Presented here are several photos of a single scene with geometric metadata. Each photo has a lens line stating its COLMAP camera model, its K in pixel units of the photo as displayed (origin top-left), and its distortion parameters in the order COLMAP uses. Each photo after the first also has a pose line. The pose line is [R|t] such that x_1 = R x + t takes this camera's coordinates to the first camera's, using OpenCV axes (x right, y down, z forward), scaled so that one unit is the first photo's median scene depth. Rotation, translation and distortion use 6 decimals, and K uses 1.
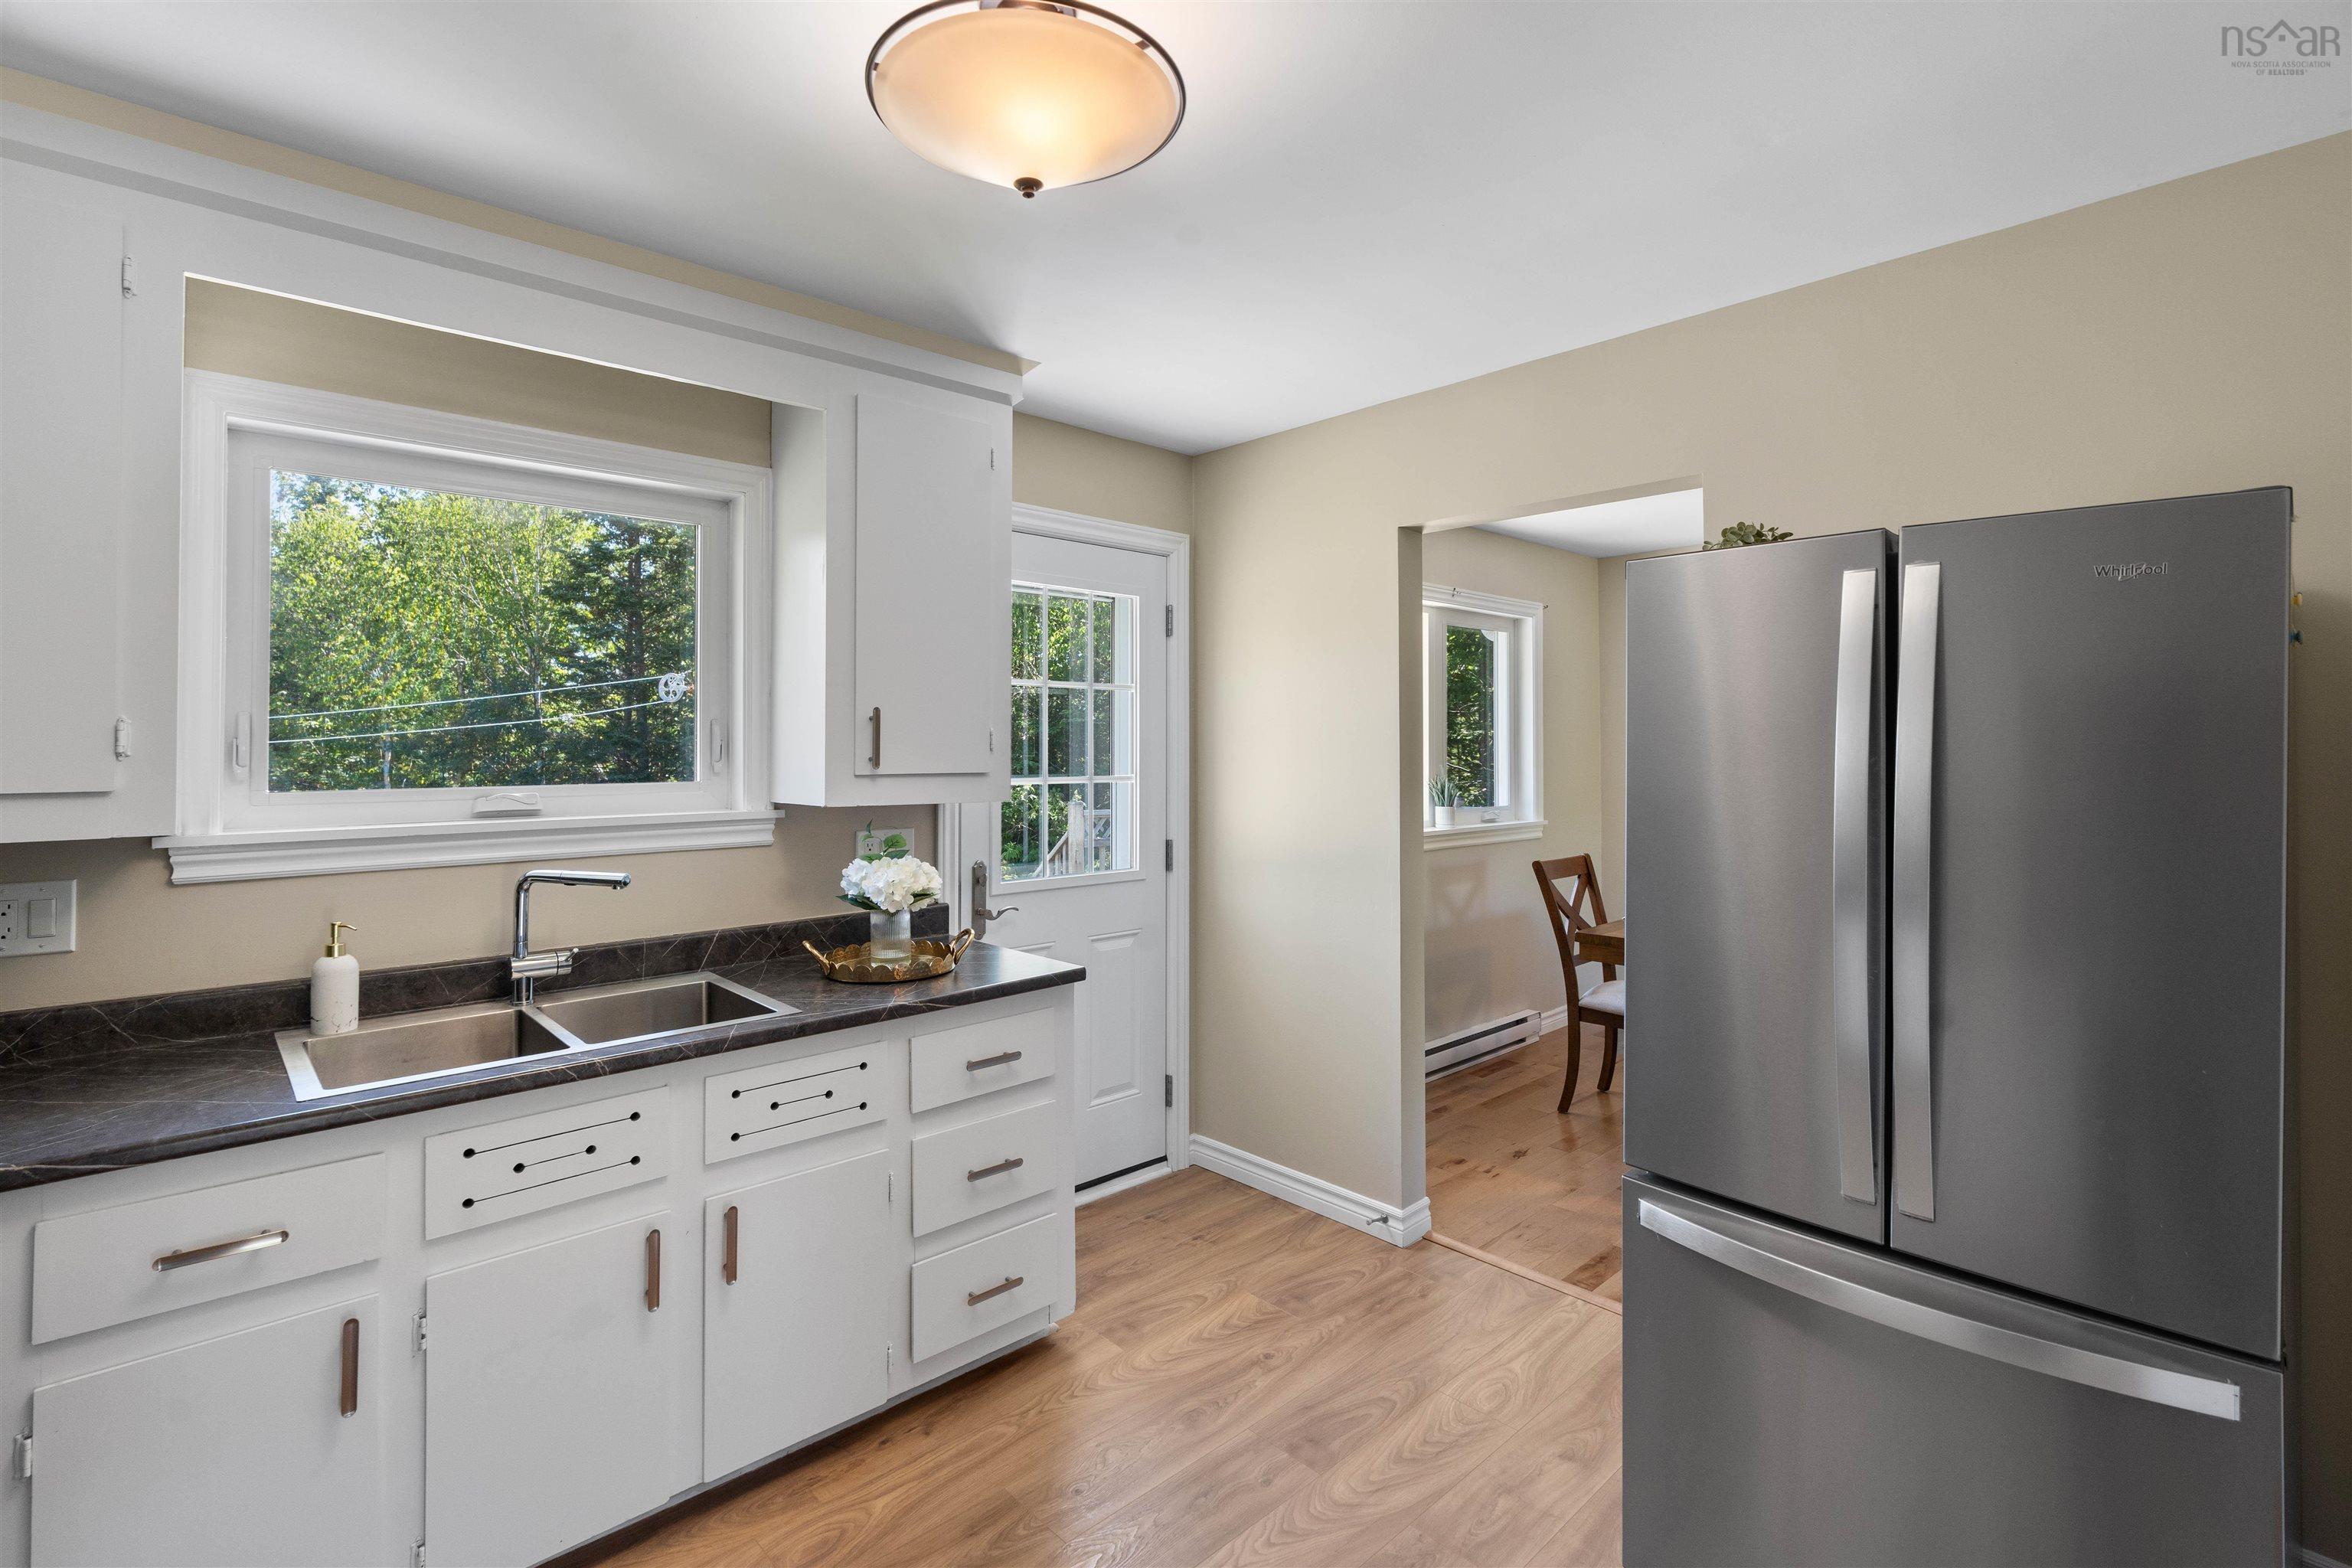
lens RADIAL K [[1079.7, 0, 1145.0], [0, 1079.7, 723.6], [0, 0, 1]] dist [-0.006325, 0.003677]
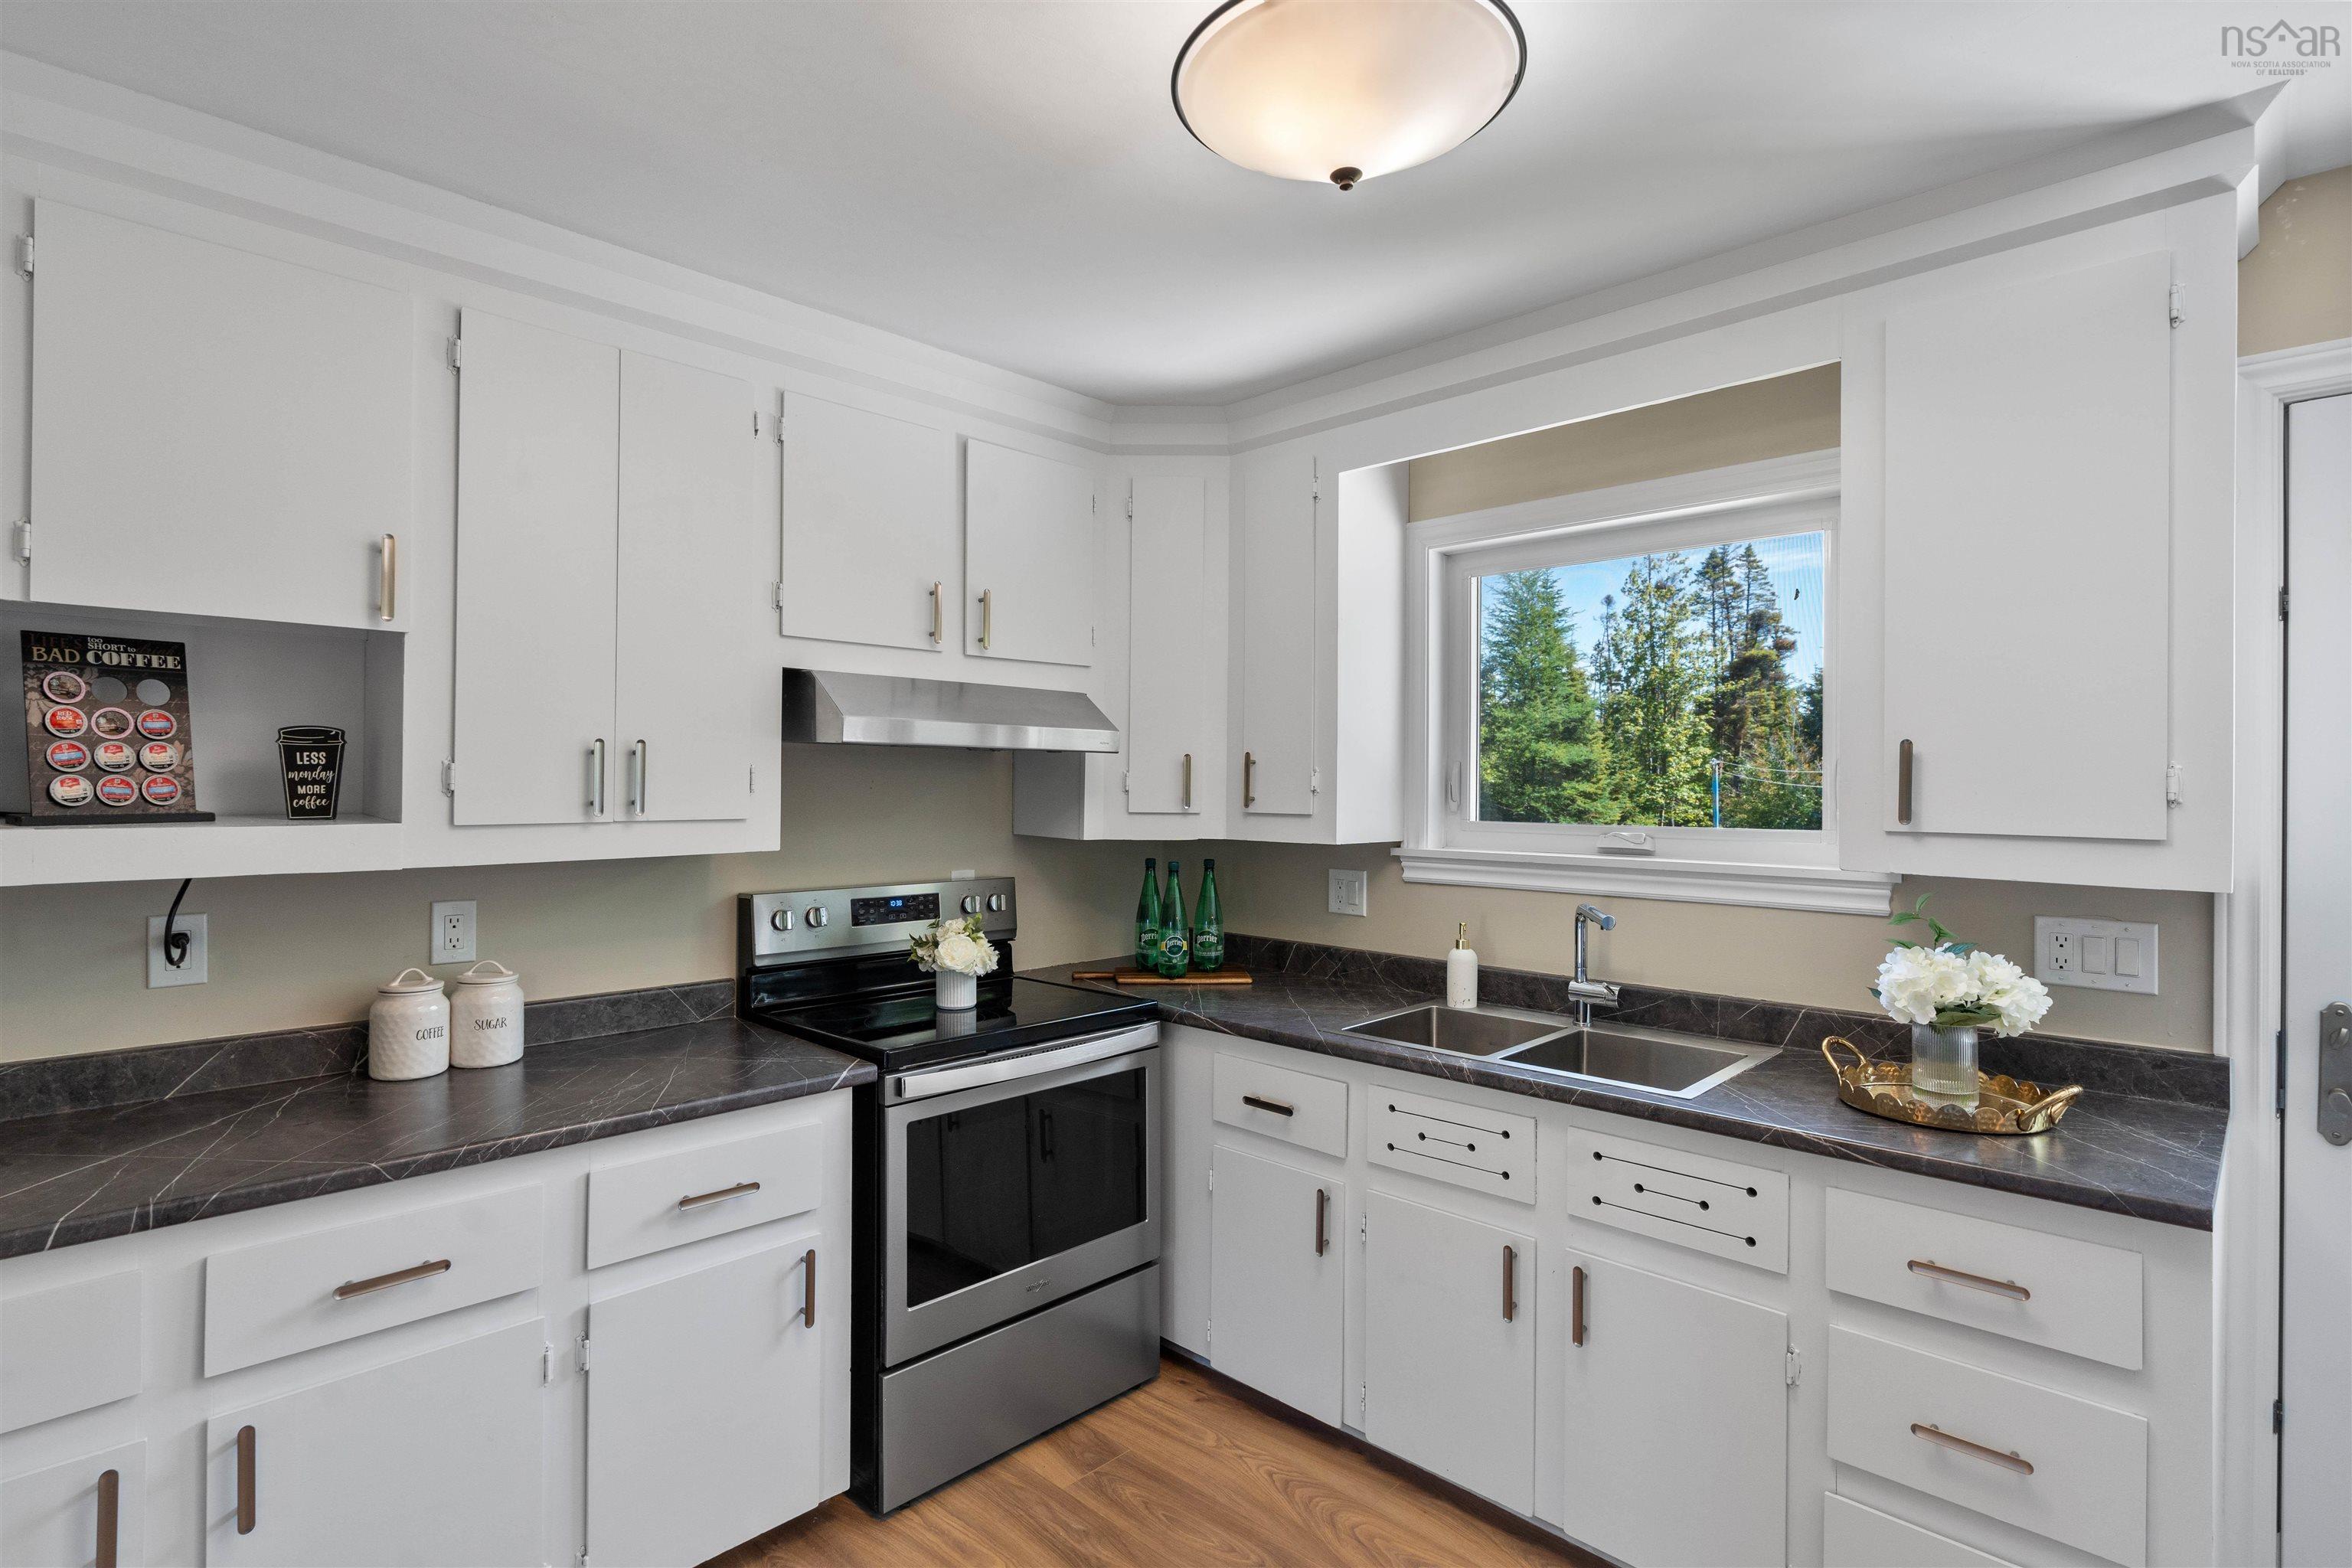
lens RADIAL K [[1144.2, 0, 1164.4], [0, 1144.2, 785.4], [0, 0, 1]] dist [-0.002331, 0.000794]
pose [[0.063056, 0.003892, -0.998002, 0.556670], [0.012148, 0.999915, 0.004667, 0.007685], [0.997936, -0.012418, 0.063003, 0.520177]]
